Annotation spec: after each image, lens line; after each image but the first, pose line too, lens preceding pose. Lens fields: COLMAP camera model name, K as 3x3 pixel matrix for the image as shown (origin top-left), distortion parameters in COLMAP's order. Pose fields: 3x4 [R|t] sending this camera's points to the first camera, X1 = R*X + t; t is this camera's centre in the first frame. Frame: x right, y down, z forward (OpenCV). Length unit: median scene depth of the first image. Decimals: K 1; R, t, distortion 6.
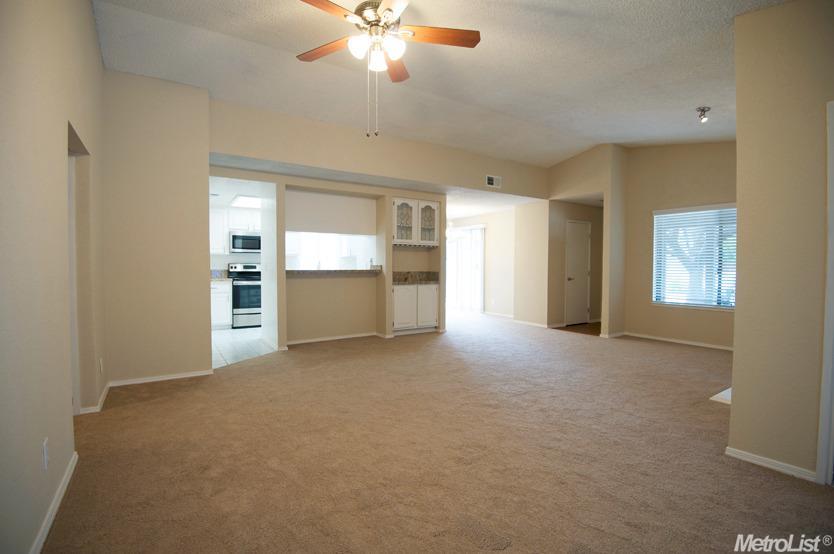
lens RADIAL K [[392.6, 0, 417.0], [0, 392.6, 277.0], [0, 0, 1]] dist [-0.022352, -0.000234]
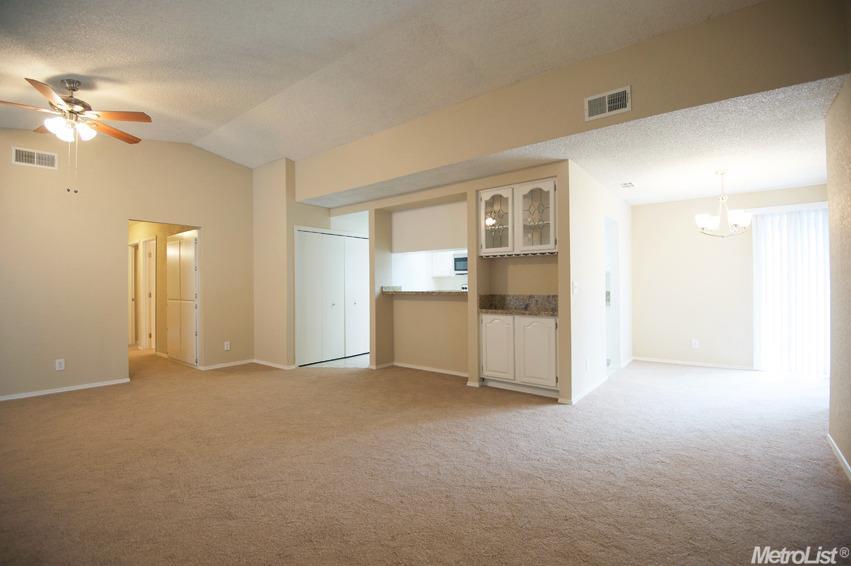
lens RADIAL K [[400.6, 0, 425.5], [0, 400.6, 283.0], [0, 0, 1]] dist [-0.022352, -0.000234]
pose [[0.283963, -0.014167, -0.958731, 0.577691], [-0.024029, 0.999472, -0.021886, -0.015643], [0.958534, 0.029252, 0.283472, 0.661437]]
